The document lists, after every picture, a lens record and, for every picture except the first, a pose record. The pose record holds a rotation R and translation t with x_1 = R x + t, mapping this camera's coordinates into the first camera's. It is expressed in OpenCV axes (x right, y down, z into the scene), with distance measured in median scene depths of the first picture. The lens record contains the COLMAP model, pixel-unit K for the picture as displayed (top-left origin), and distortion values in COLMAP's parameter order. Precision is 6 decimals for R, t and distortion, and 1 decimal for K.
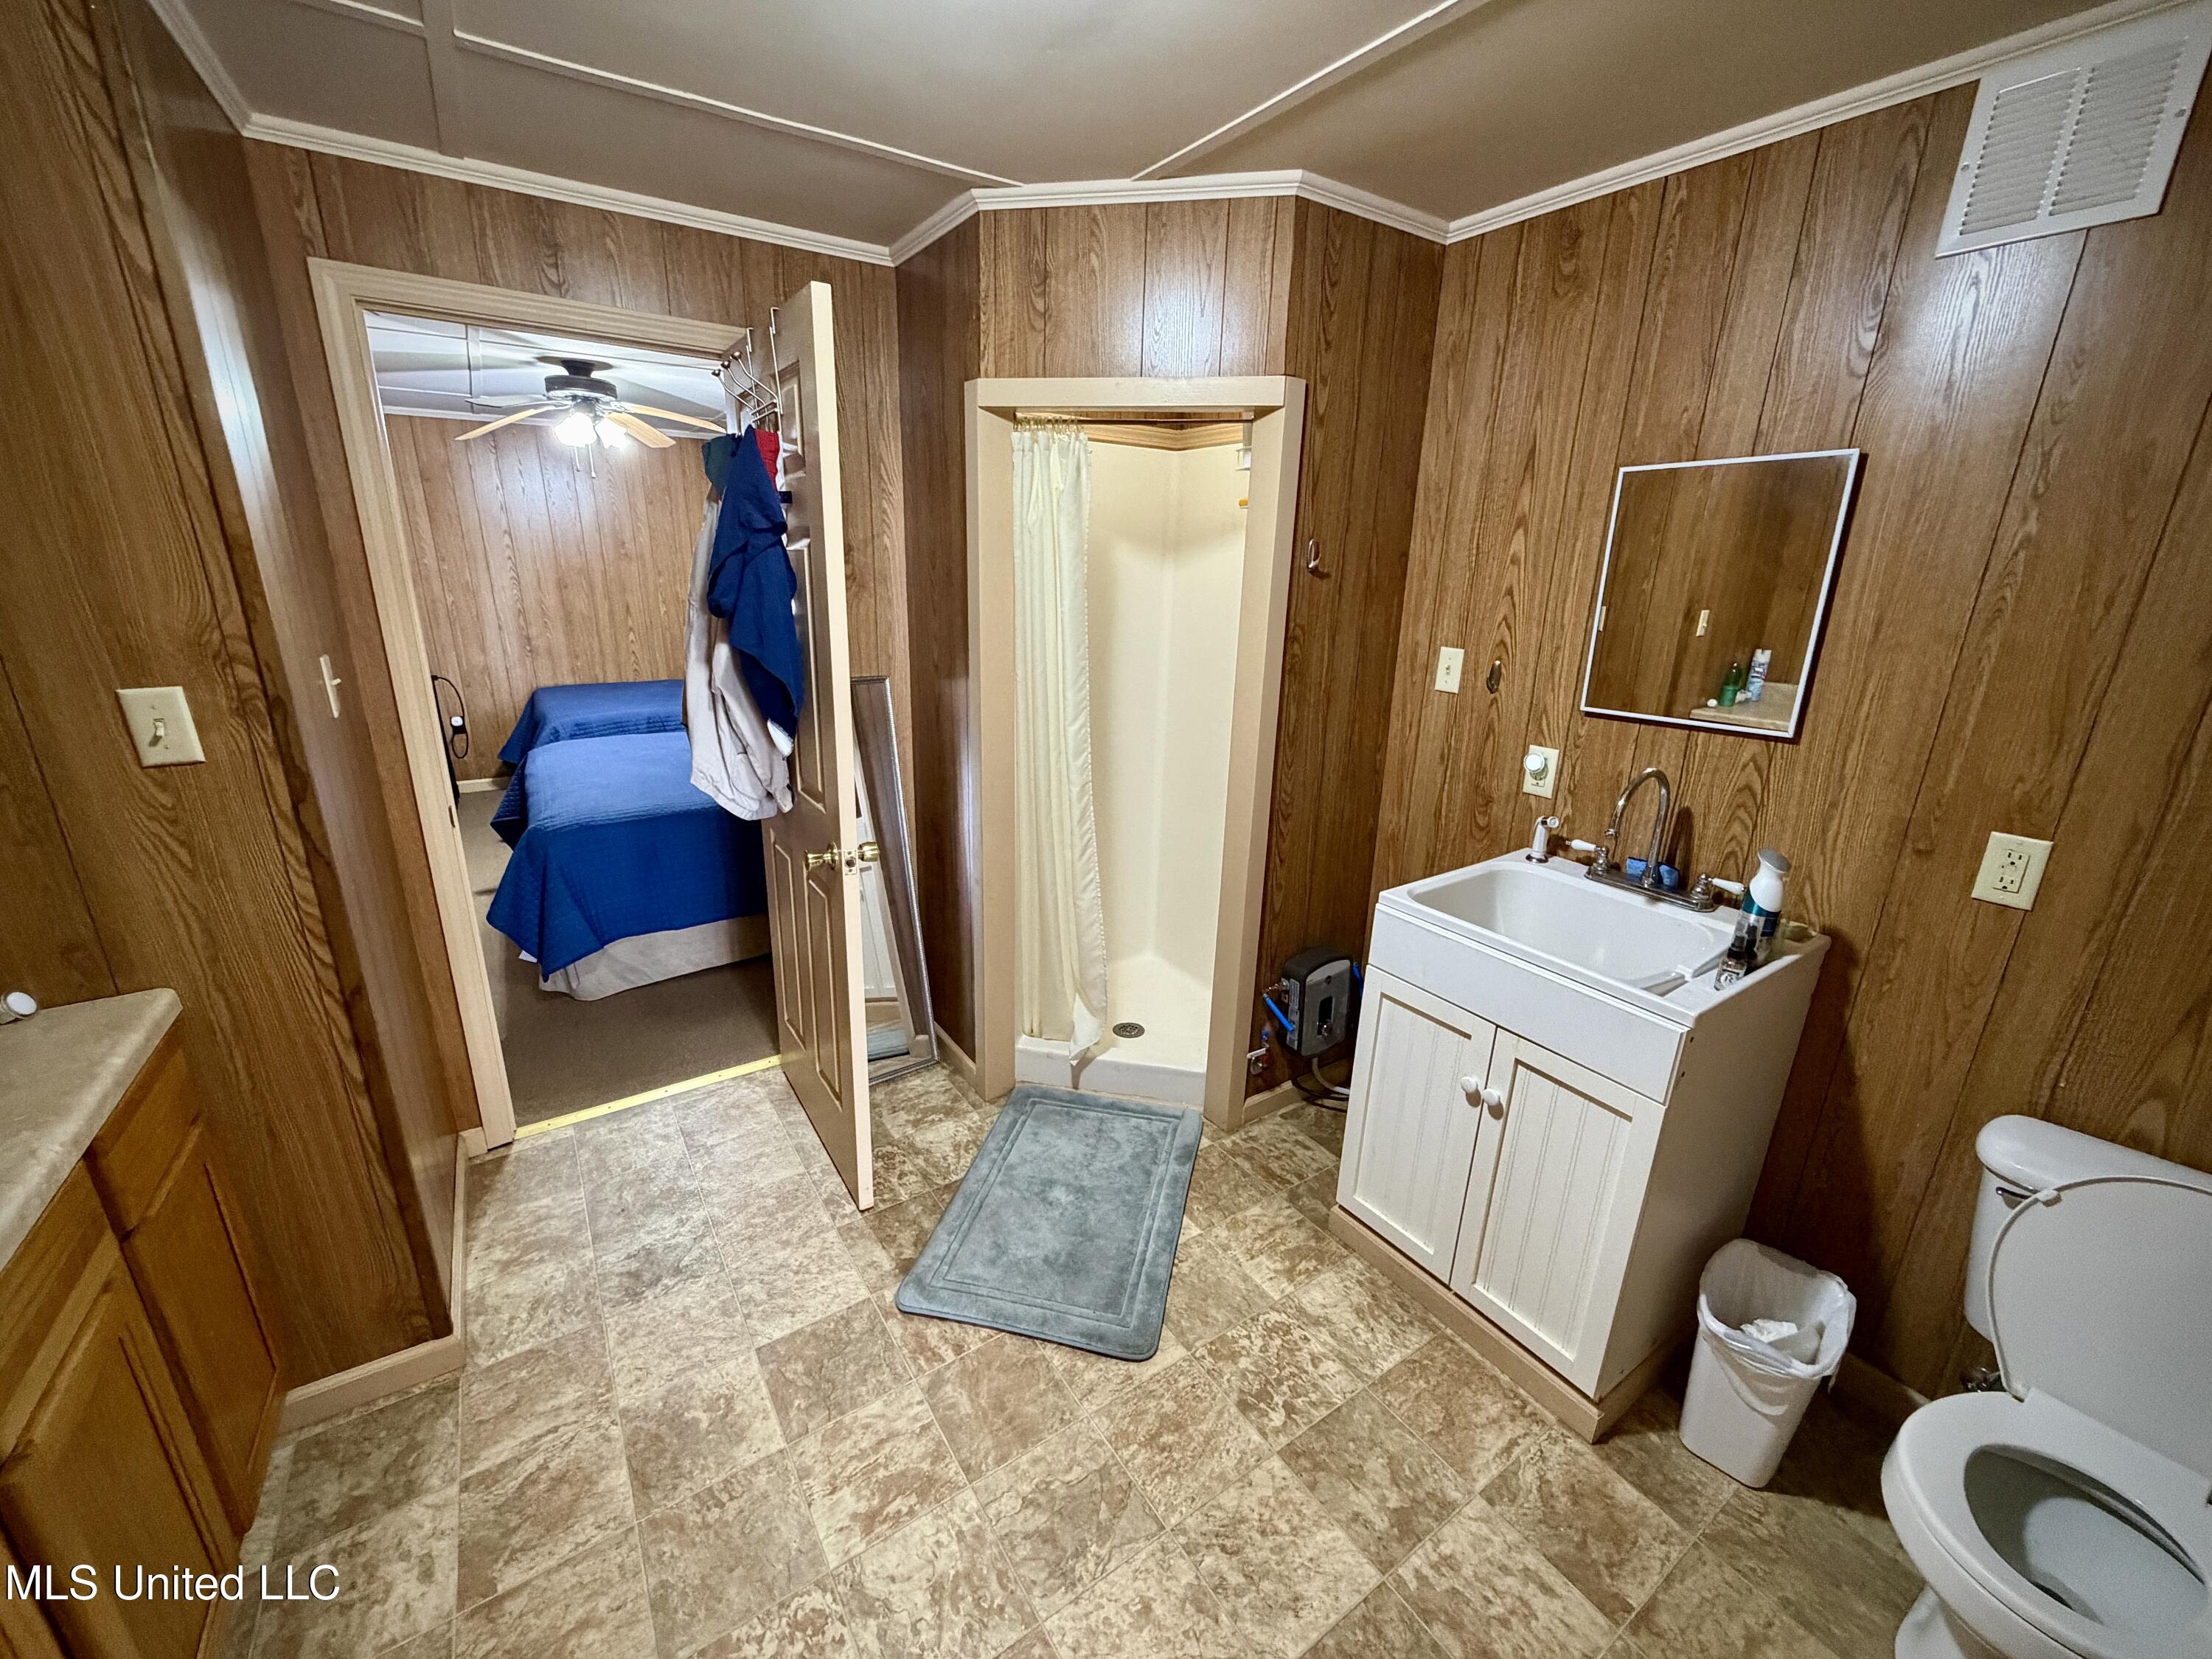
lens RADIAL K [[876.1, 0, 1103.9], [0, 876.1, 841.7], [0, 0, 1]] dist [0.001435, 0.000268]
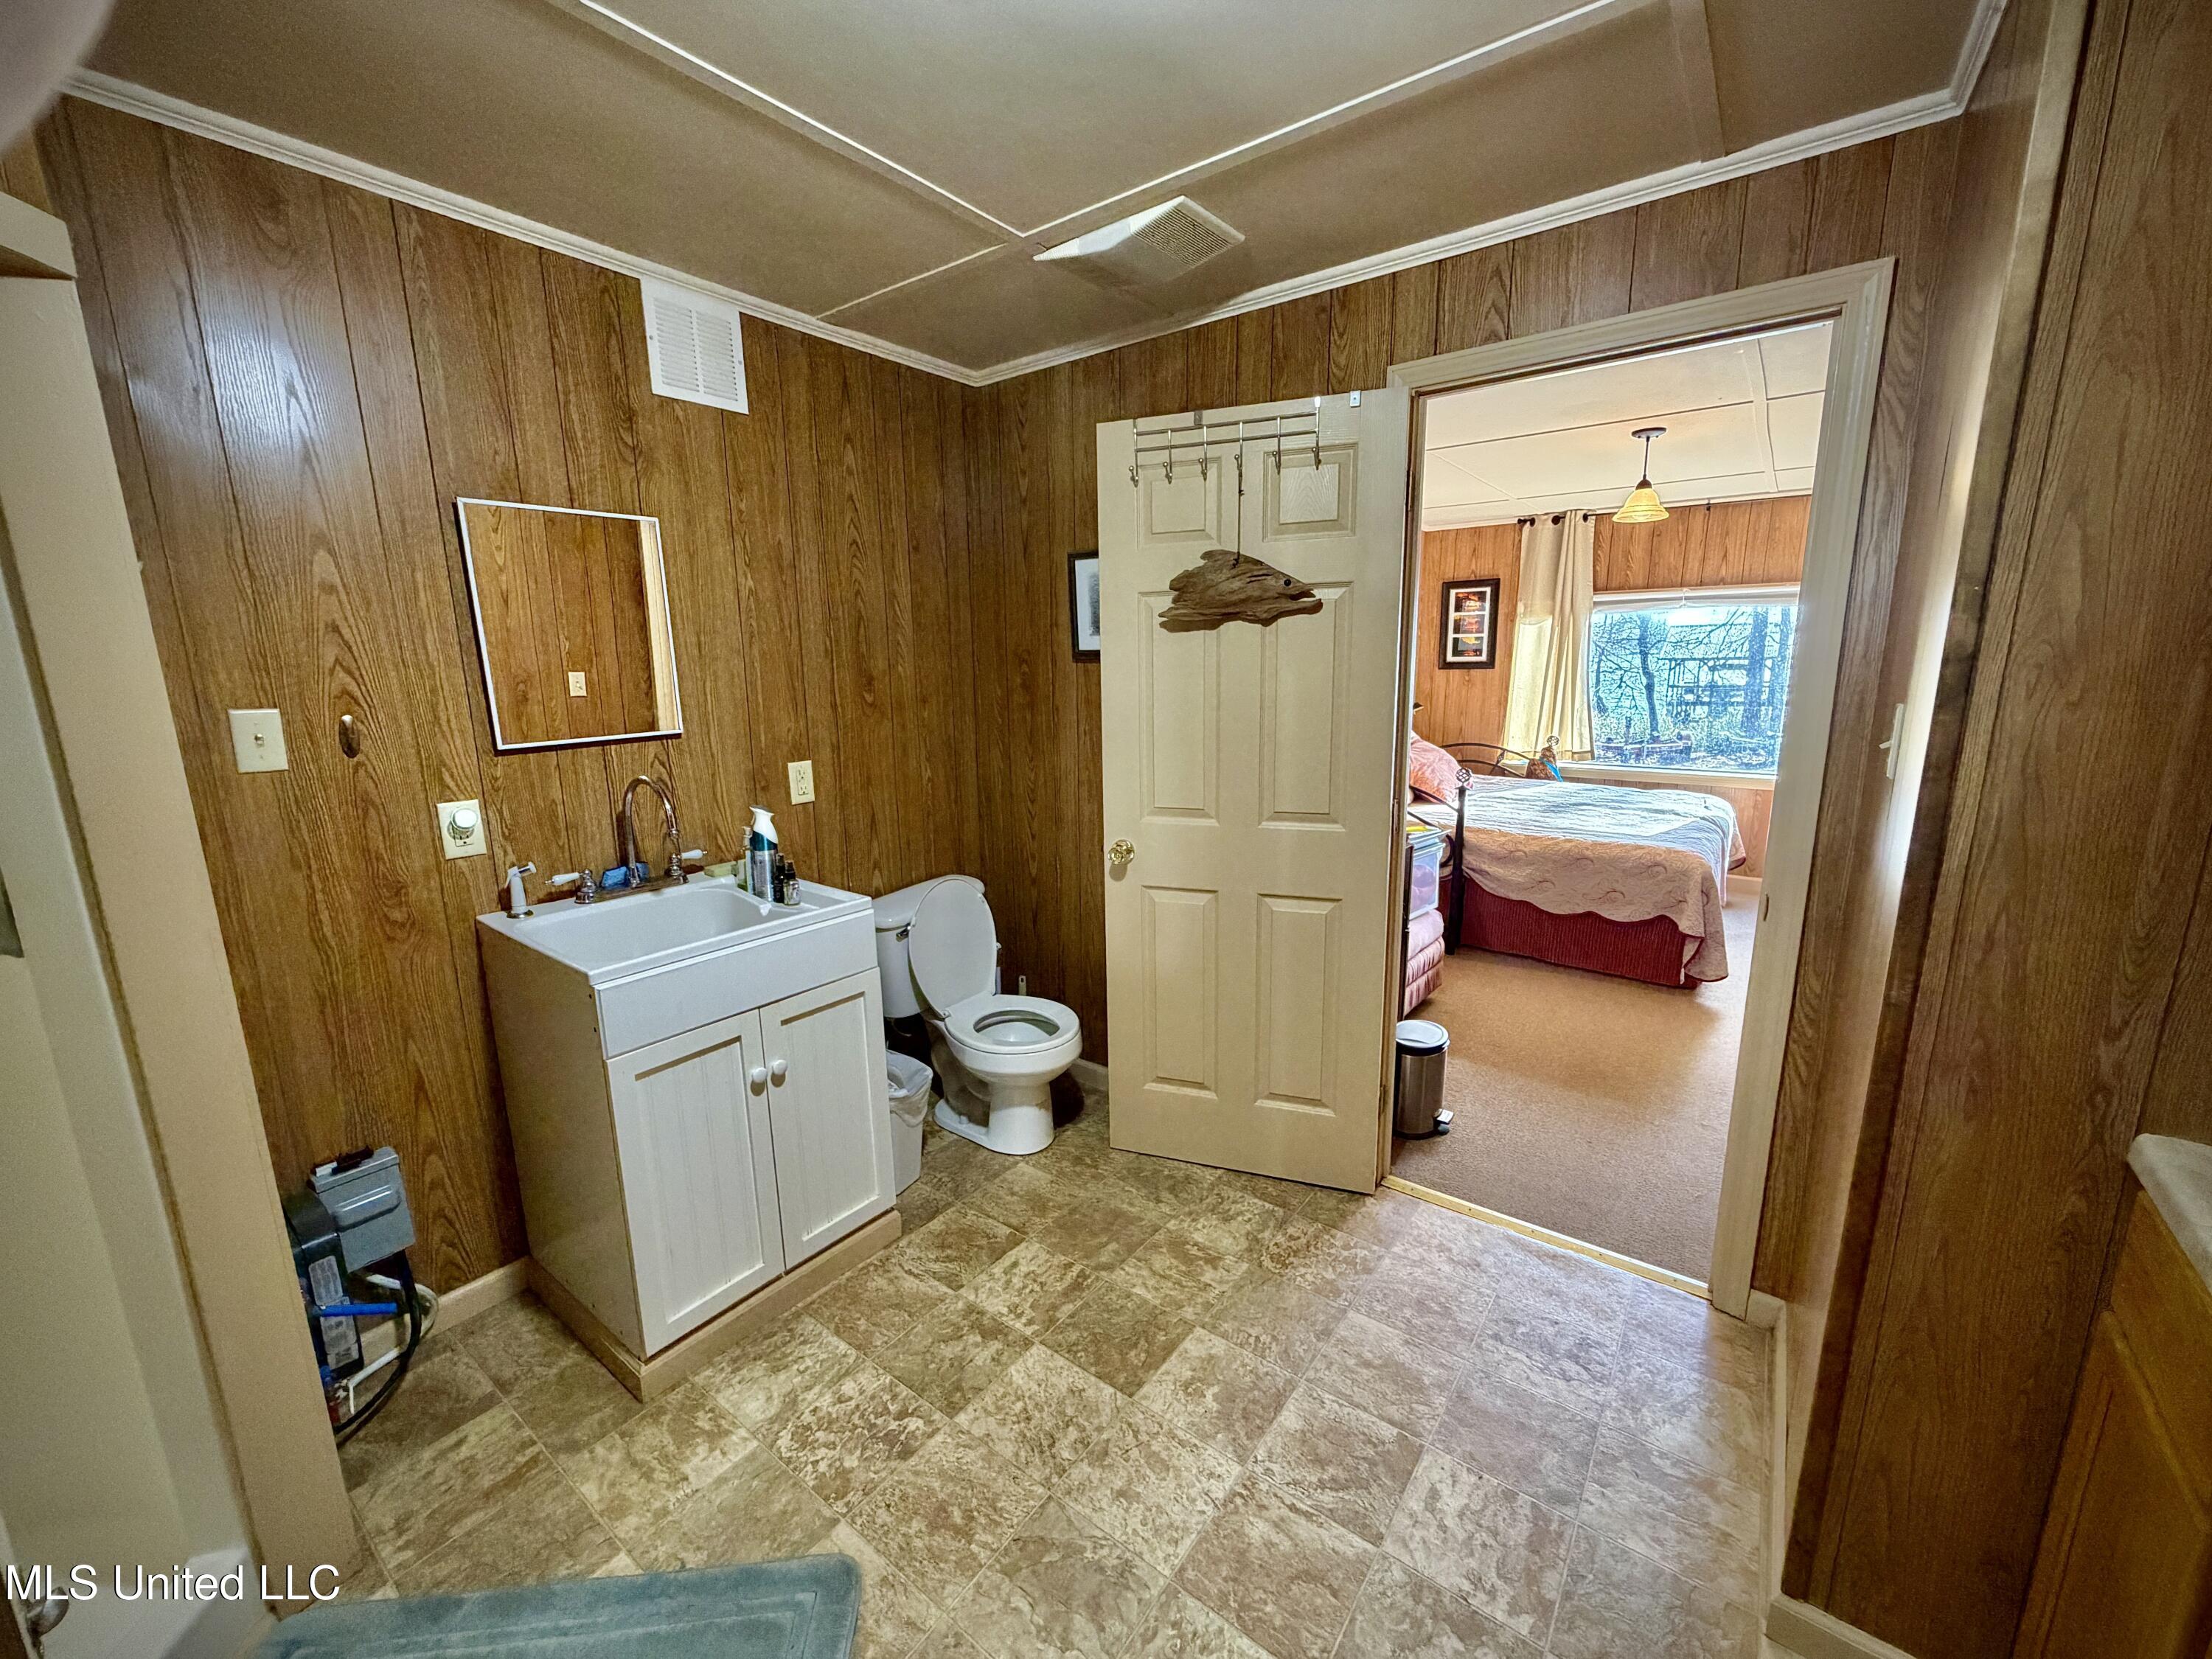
lens RADIAL K [[876.1, 0, 1097.5], [0, 876.1, 835.5], [0, 0, 1]] dist [0.001435, 0.000268]
pose [[-0.316392, -0.208300, 0.925477, -0.661181], [0.293211, 0.906349, 0.304235, -0.197177], [-0.902177, 0.367617, -0.225686, 0.796465]]
